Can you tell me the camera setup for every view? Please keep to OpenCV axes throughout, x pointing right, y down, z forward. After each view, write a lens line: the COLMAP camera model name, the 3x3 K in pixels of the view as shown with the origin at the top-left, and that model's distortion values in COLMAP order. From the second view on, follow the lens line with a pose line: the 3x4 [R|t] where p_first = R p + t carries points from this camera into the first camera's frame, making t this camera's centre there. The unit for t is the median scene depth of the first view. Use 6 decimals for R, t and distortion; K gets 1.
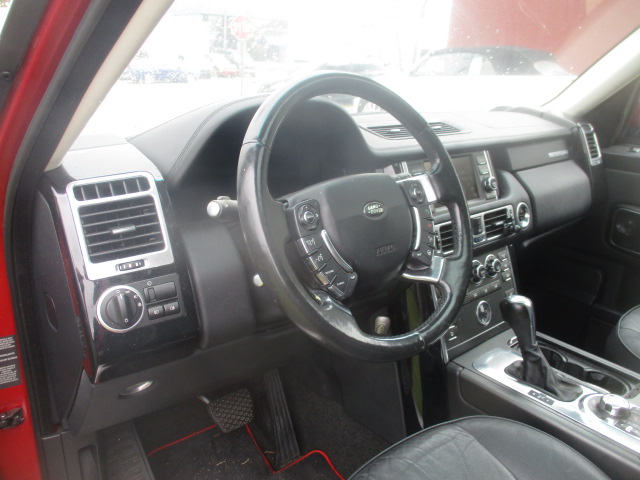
lens RADIAL K [[543.2, 0, 318.2], [0, 543.2, 236.2], [0, 0, 1]] dist [-0.036283, 0.011096]
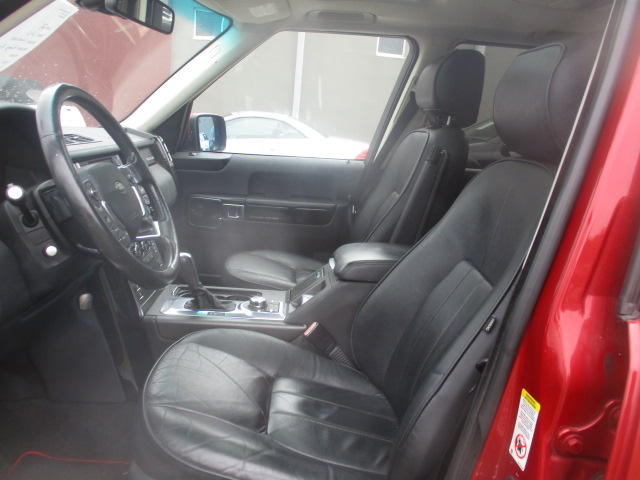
lens RADIAL K [[543.2, 0, 321.3], [0, 543.2, 241.8], [0, 0, 1]] dist [-0.036283, 0.011096]
pose [[0.617958, -0.170163, 0.767576, -0.456754], [0.205444, 0.977325, 0.051263, 0.083330], [-0.758895, 0.126016, 0.638904, -0.160642]]
